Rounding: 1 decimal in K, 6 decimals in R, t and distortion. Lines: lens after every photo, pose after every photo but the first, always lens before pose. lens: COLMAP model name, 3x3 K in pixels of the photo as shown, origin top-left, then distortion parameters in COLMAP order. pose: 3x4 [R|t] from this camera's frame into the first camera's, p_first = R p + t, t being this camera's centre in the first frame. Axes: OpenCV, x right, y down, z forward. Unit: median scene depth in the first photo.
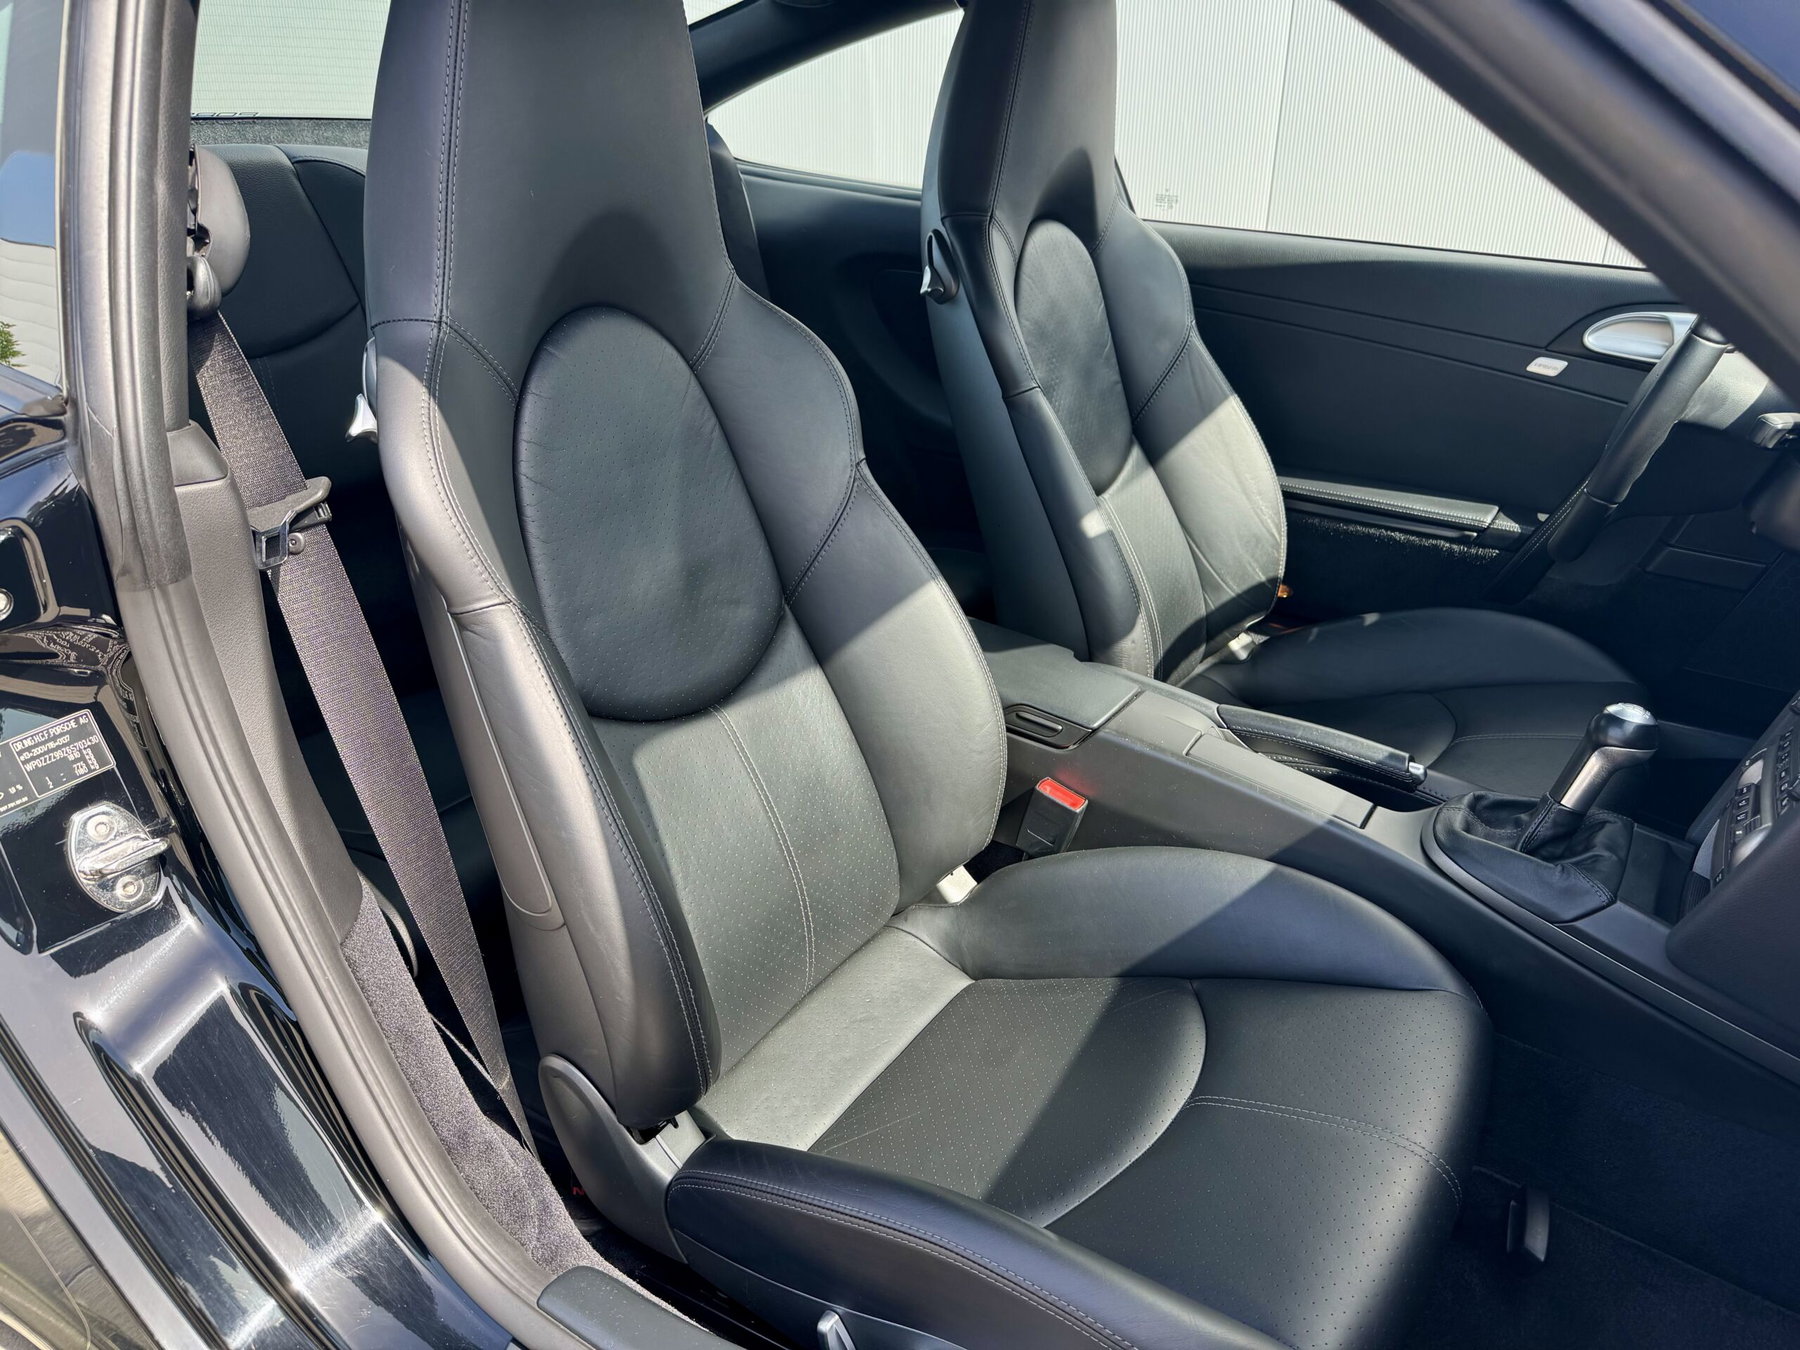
lens RADIAL K [[1225.5, 0, 851.0], [0, 1225.5, 667.5], [0, 0, 1]] dist [0.095580, -0.130518]
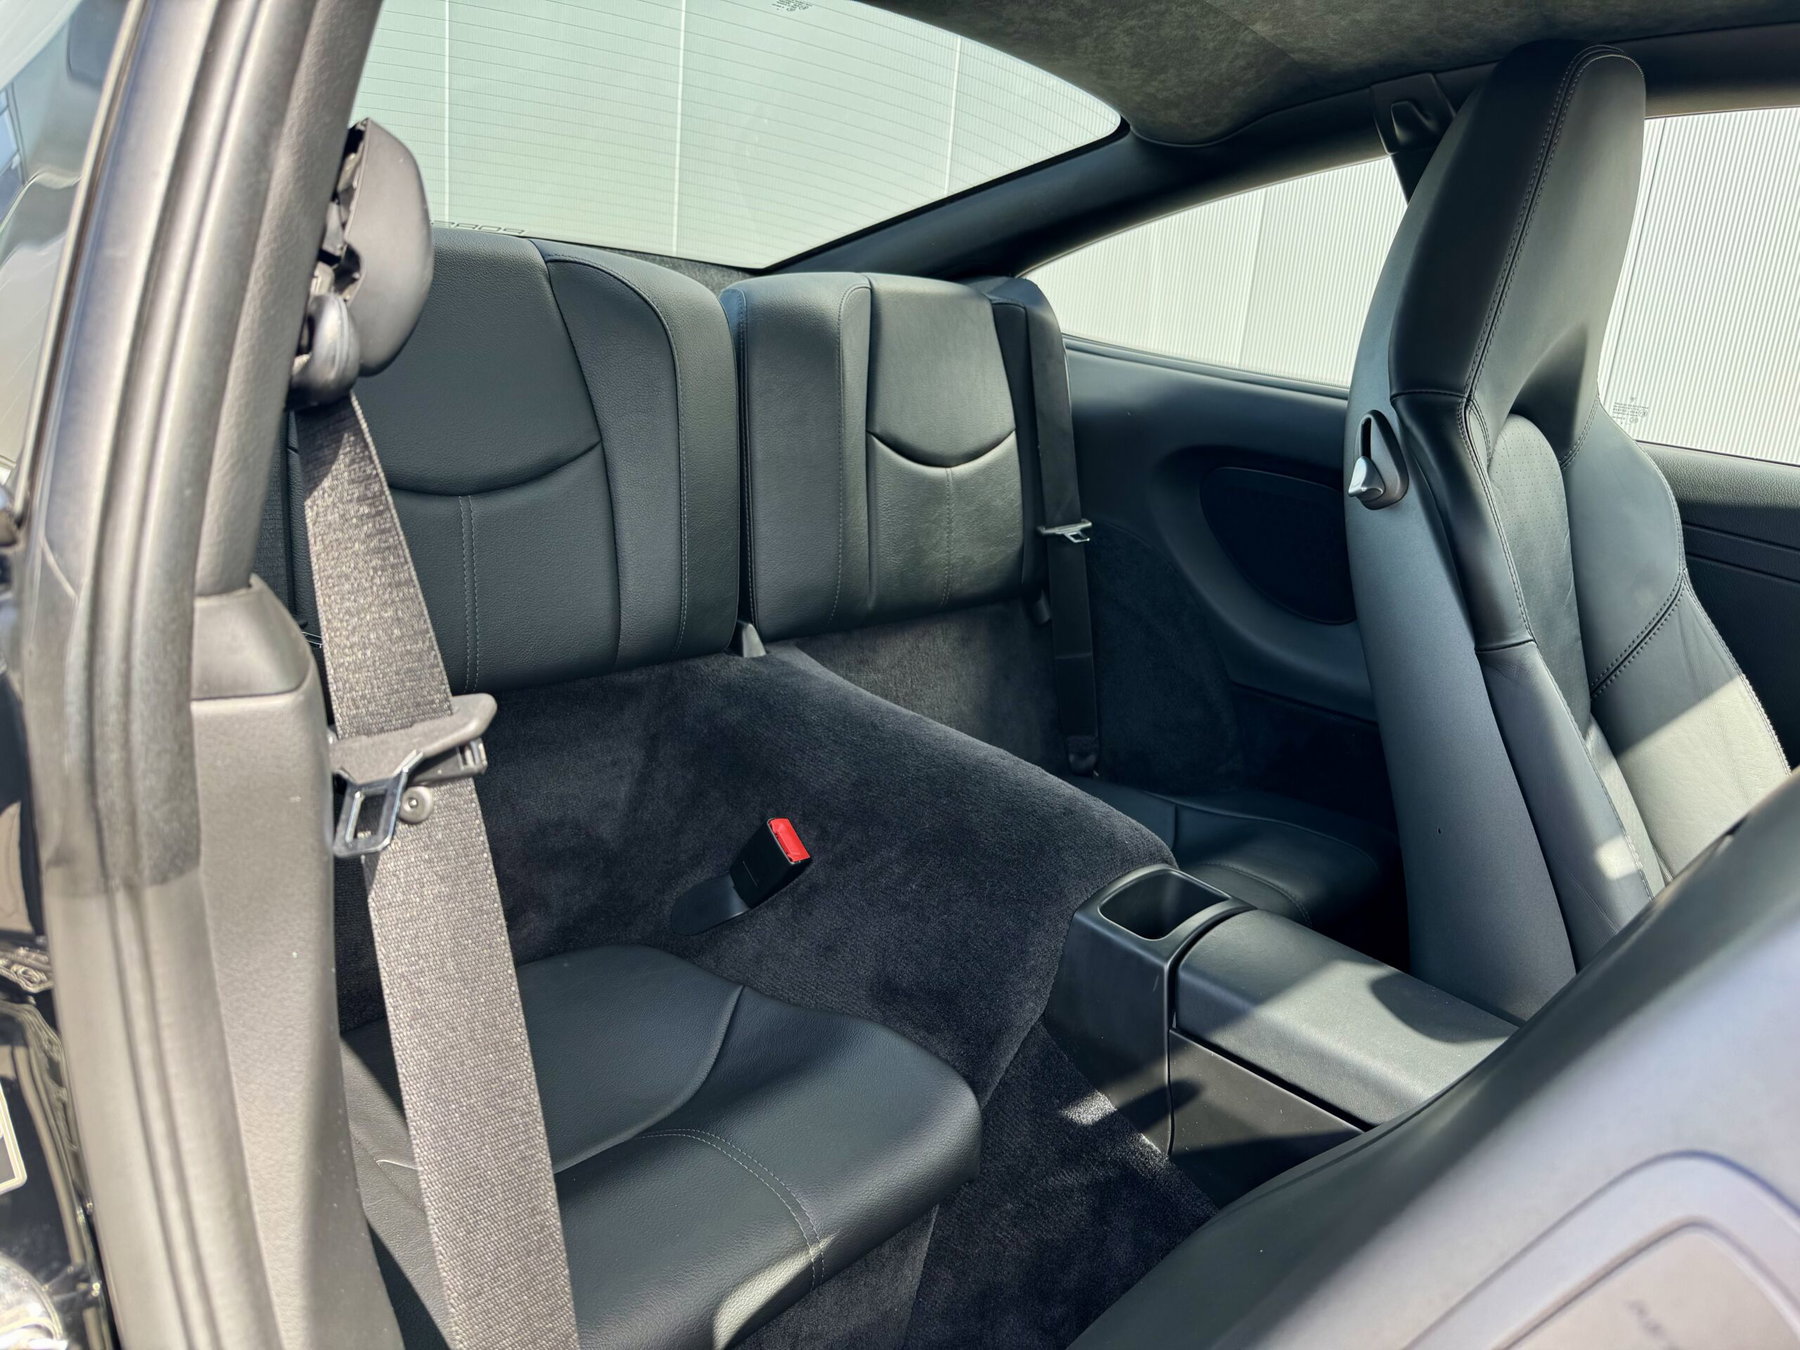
lens RADIAL K [[1251.3, 0, 900.0], [0, 1251.3, 675.0], [0, 0, 1]] dist [0.019130, -0.001526]
pose [[0.987016, 0.112166, -0.114967, -0.173948], [-0.127809, 0.981979, -0.139219, -0.108201], [0.097280, 0.152105, 0.983565, 0.459394]]
